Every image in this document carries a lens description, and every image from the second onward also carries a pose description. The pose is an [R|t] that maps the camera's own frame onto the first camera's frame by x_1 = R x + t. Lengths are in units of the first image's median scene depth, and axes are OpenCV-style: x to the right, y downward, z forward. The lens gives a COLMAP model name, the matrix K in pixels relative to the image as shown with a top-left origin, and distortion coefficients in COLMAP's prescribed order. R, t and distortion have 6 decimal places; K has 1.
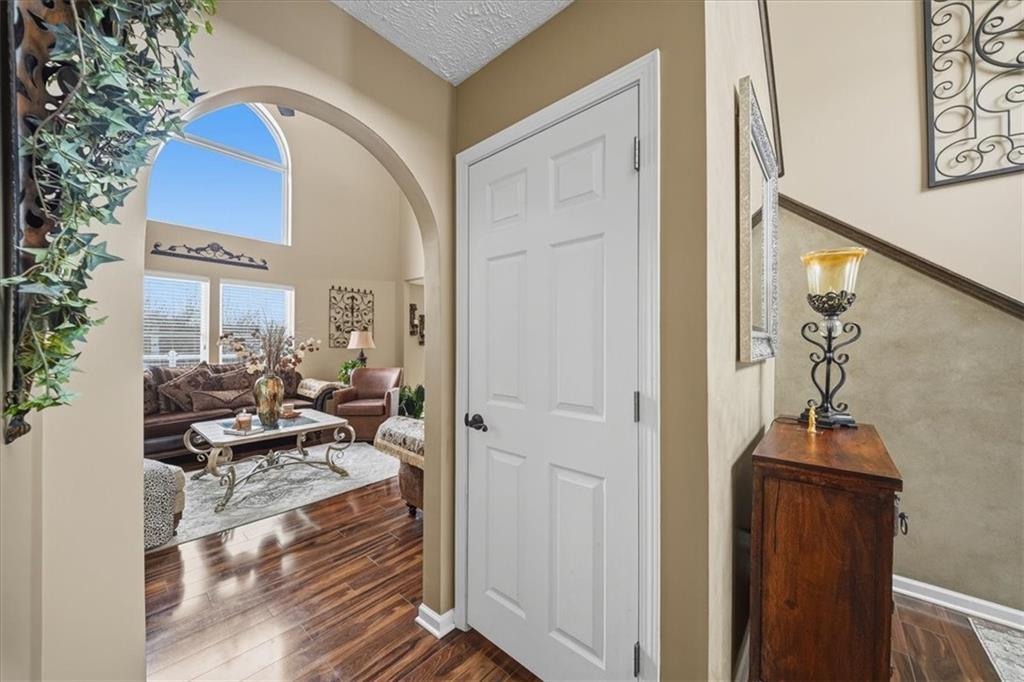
lens RADIAL K [[364.0, 0, 513.8], [0, 364.0, 343.3], [0, 0, 1]] dist [0.001573, -0.001858]
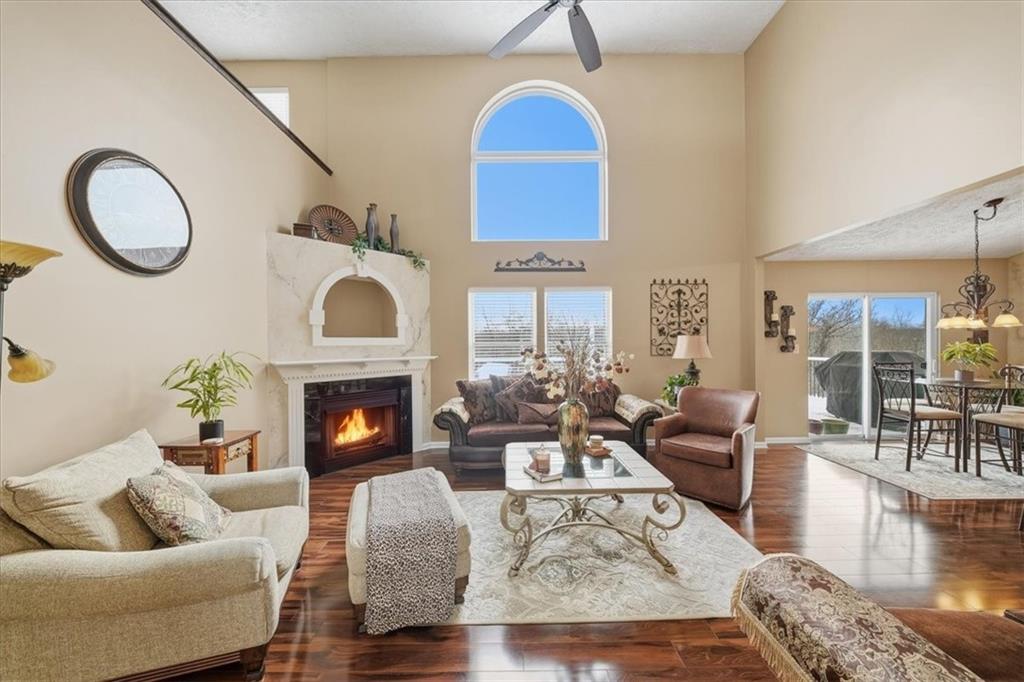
lens RADIAL K [[364.0, 0, 508.0], [0, 364.0, 343.3], [0, 0, 1]] dist [0.001573, -0.001858]
pose [[0.654429, -0.008200, -0.756079, -0.123506], [0.013535, 0.999908, 0.000871, -0.026451], [0.756002, -0.010804, 0.654480, 0.278055]]
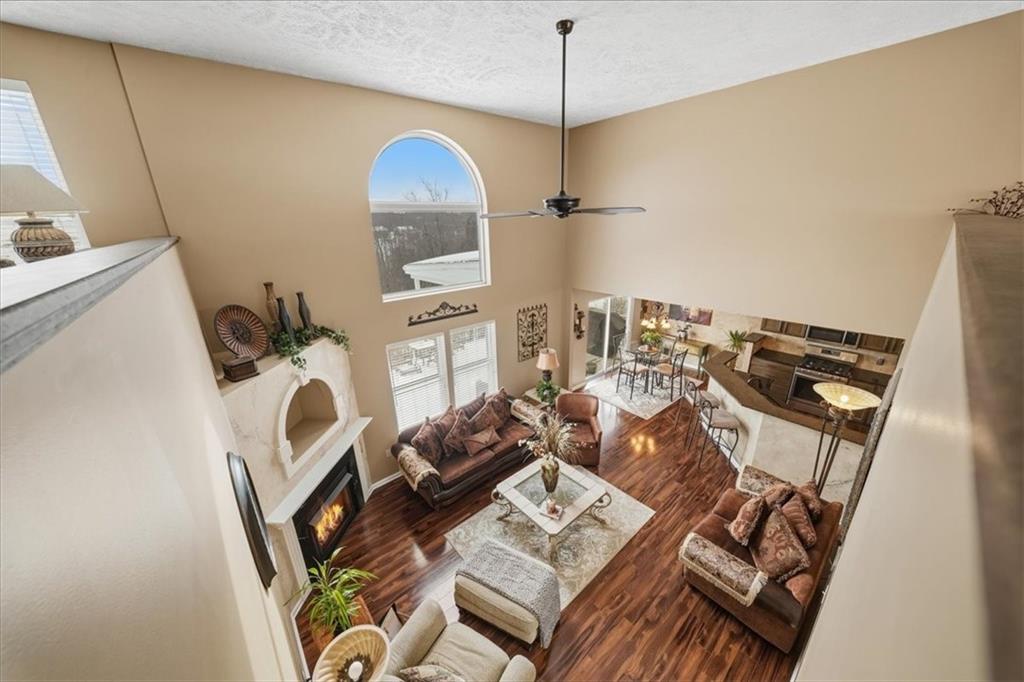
lens RADIAL K [[364.0, 0, 506.7], [0, 364.0, 334.5], [0, 0, 1]] dist [0.001573, -0.001858]
pose [[0.988872, 0.018853, -0.147568, -0.462873], [0.029827, 0.946670, 0.320821, -0.547036], [0.145747, -0.321652, 0.935574, -0.070161]]
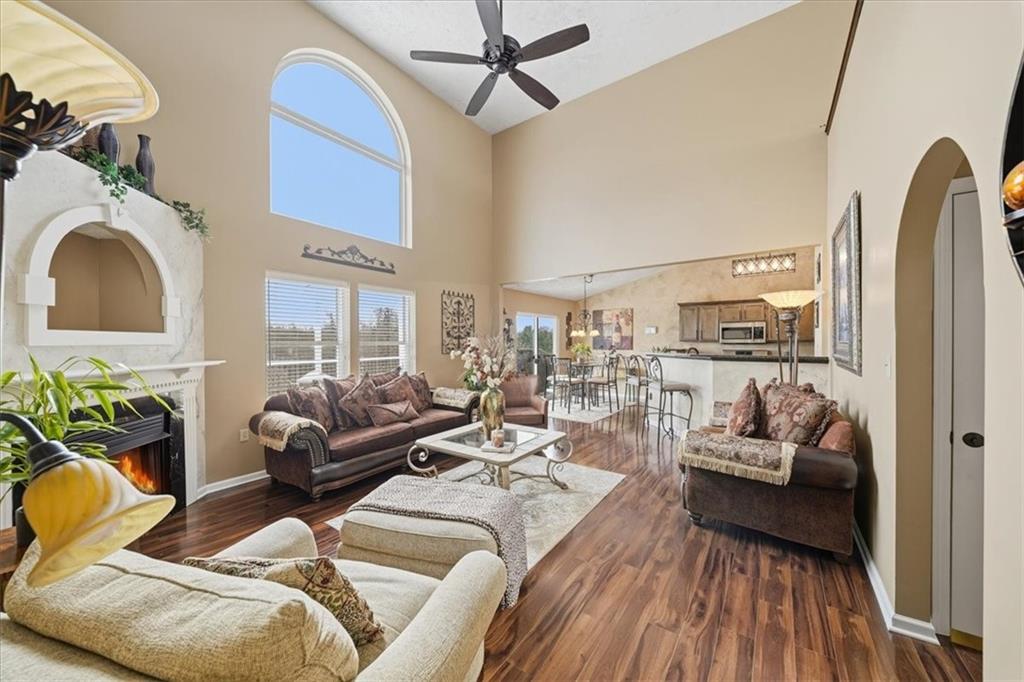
lens RADIAL K [[364.0, 0, 510.1], [0, 364.0, 343.9], [0, 0, 1]] dist [0.001573, -0.001858]
pose [[0.995593, -0.006754, 0.093539, -0.514636], [0.005945, 0.999943, 0.008916, -0.028355], [-0.093594, -0.008320, 0.995576, 0.024948]]
